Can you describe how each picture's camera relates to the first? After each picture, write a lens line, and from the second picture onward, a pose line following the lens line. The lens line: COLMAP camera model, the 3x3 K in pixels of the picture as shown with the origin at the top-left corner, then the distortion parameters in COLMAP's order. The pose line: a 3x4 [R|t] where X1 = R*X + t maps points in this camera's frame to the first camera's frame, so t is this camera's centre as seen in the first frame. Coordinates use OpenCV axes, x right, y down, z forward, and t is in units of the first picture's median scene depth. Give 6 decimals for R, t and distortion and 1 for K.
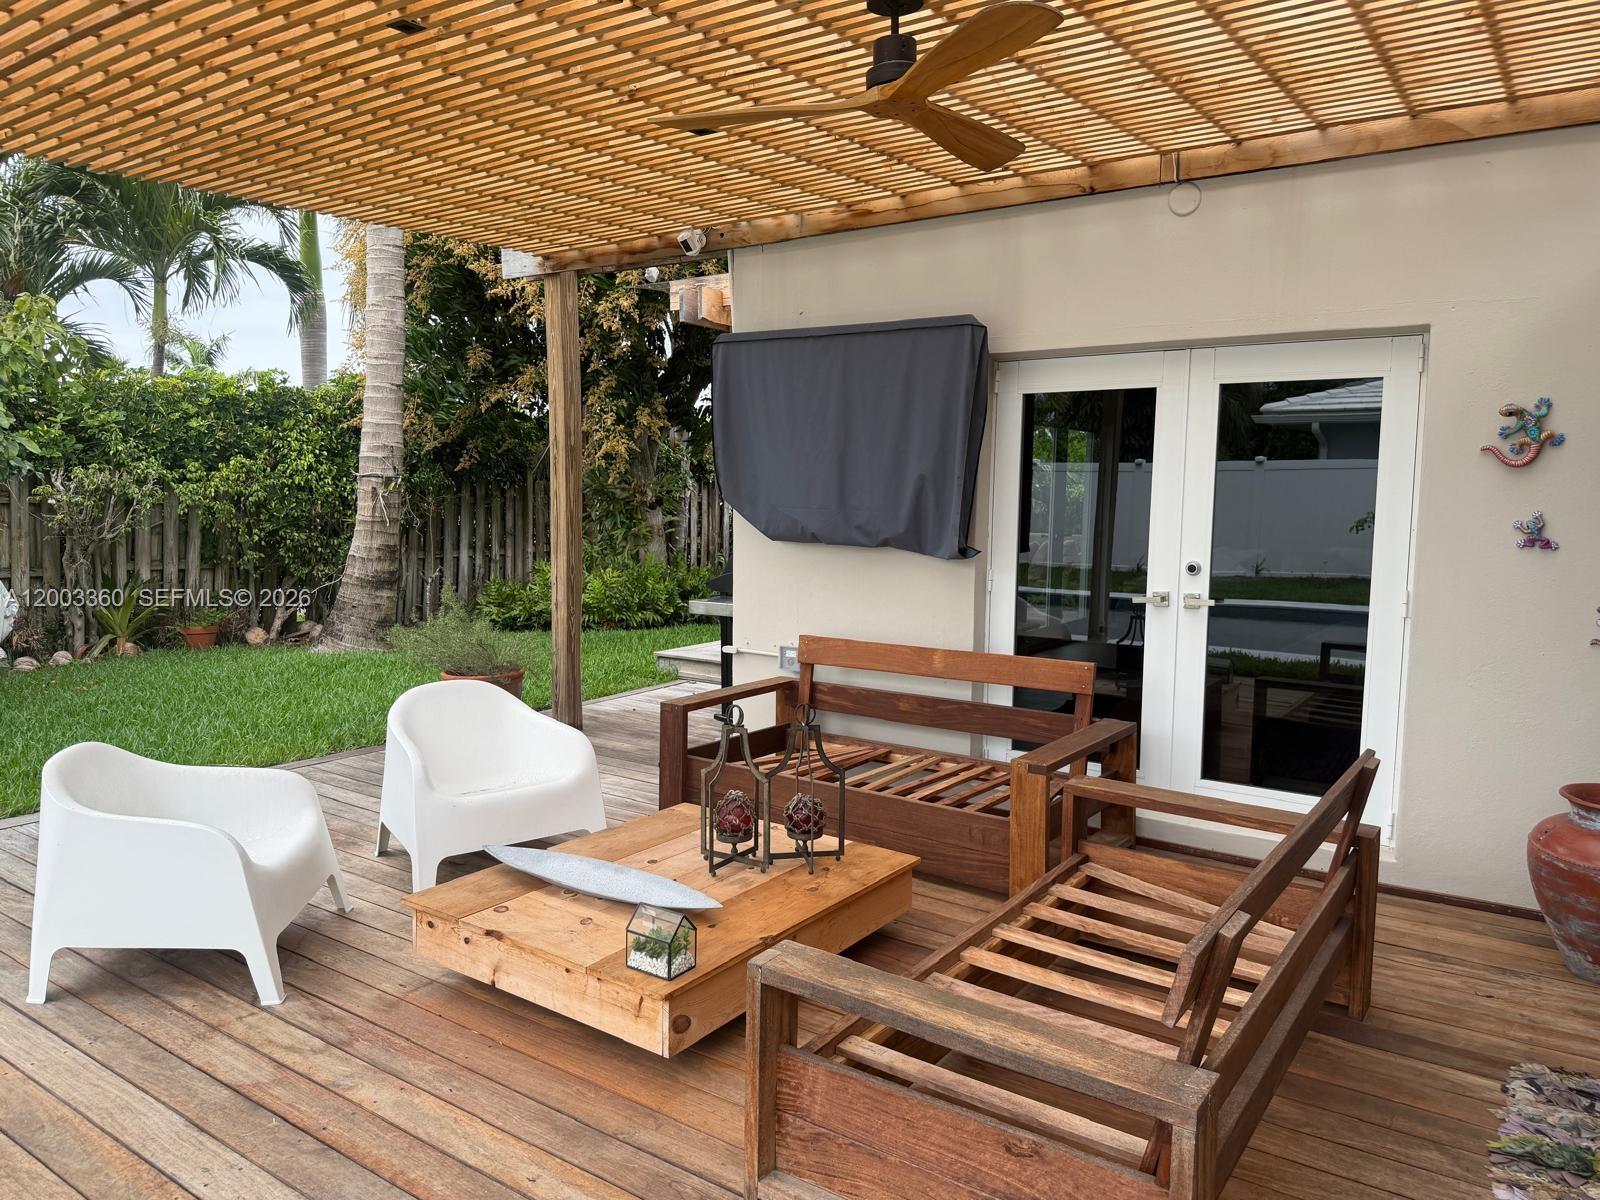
lens RADIAL K [[1151.2, 0, 800.2], [0, 1151.2, 597.6], [0, 0, 1]] dist [-0.006593, -0.002573]
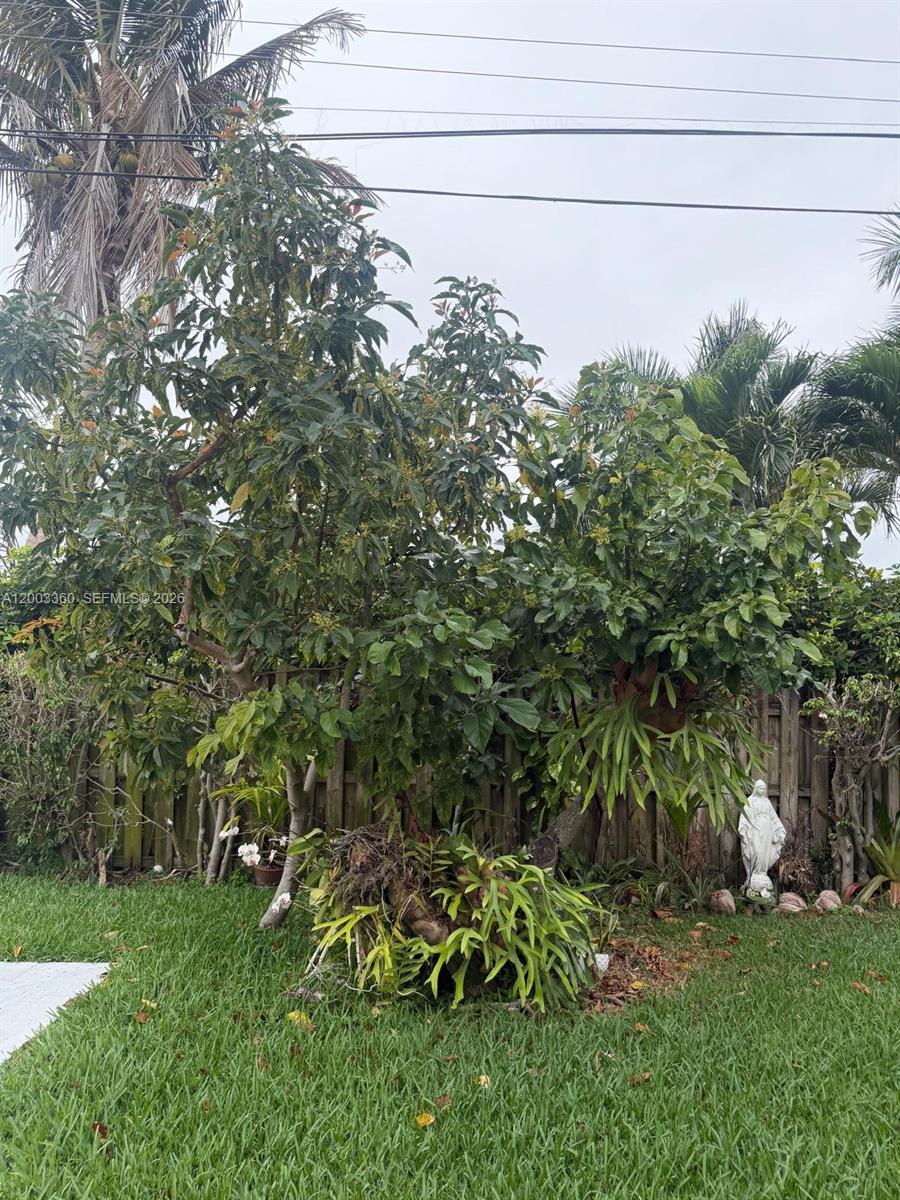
lens RADIAL K [[863.4, 0, 452.8], [0, 863.4, 600.6], [0, 0, 1]] dist [-0.006593, -0.002573]
pose [[0.571505, -0.078178, -0.816866, -0.256437], [-0.086634, 0.984140, -0.154799, -0.042303], [0.816013, 0.159237, 0.555668, 0.370444]]
